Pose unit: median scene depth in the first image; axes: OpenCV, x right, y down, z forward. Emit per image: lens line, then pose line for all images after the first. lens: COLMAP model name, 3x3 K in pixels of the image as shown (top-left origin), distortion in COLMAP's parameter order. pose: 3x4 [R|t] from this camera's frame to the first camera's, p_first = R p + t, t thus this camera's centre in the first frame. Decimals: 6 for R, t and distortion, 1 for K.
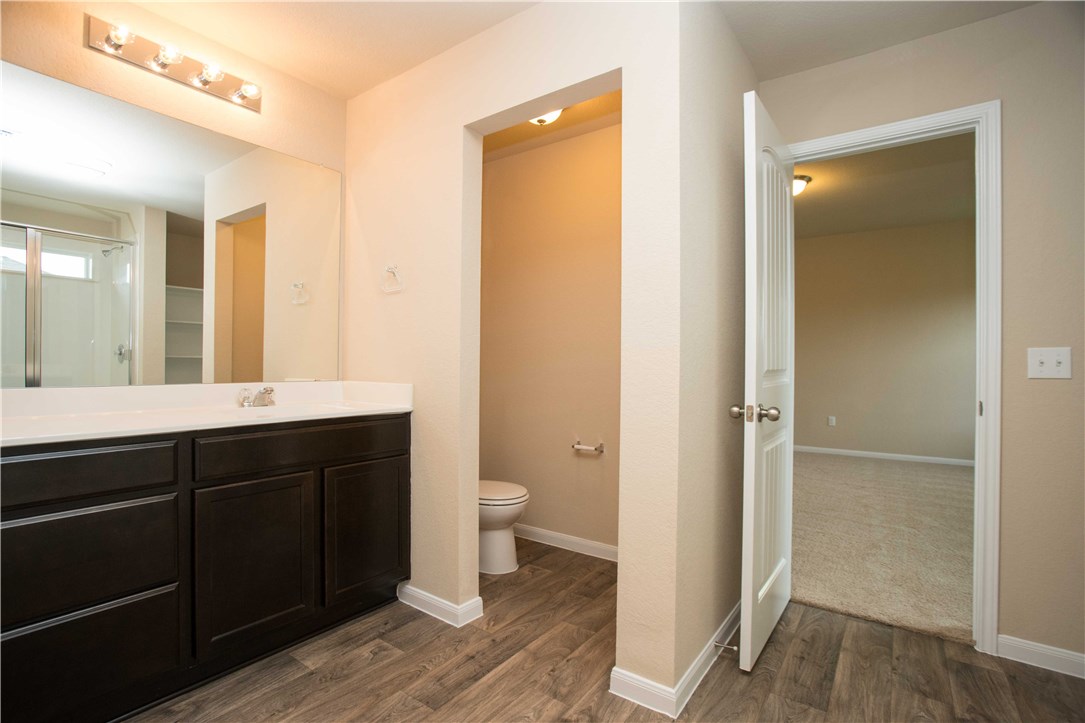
lens RADIAL K [[523.5, 0, 539.8], [0, 523.5, 363.5], [0, 0, 1]] dist [-0.024810, 0.005639]
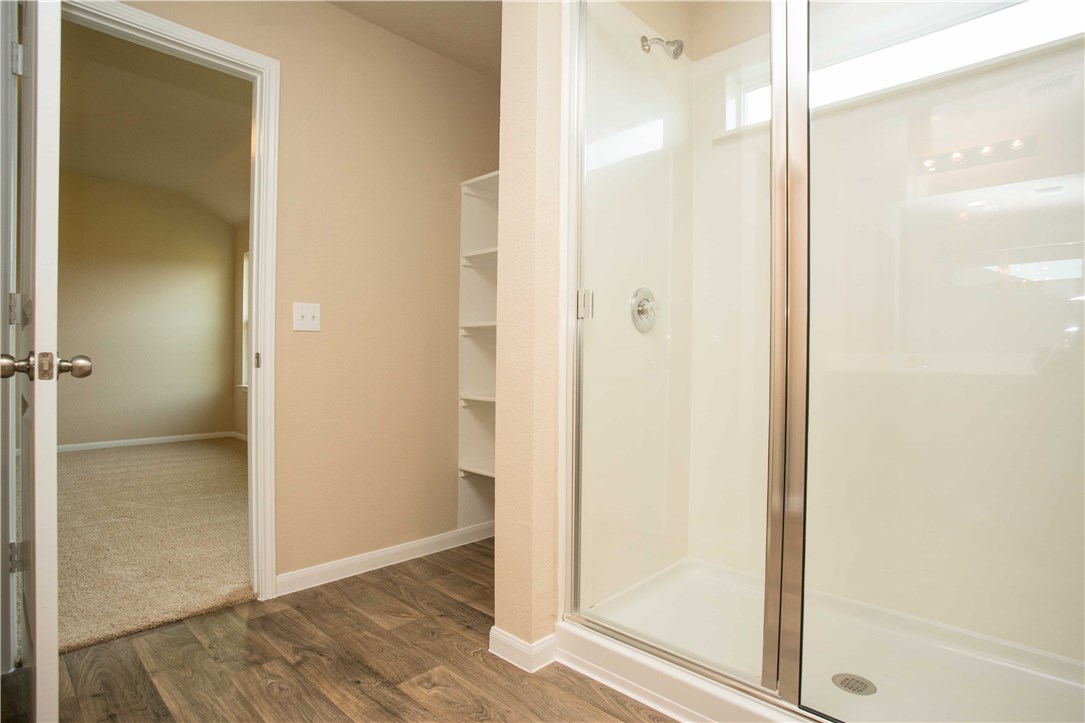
lens RADIAL K [[552.6, 0, 543.1], [0, 552.6, 360.6], [0, 0, 1]] dist [-0.026552, 0.002139]
pose [[0.138567, -0.015815, 0.990227, -0.128013], [-0.002095, 0.999866, 0.016263, 0.072891], [-0.990351, -0.004328, 0.138515, 0.319286]]
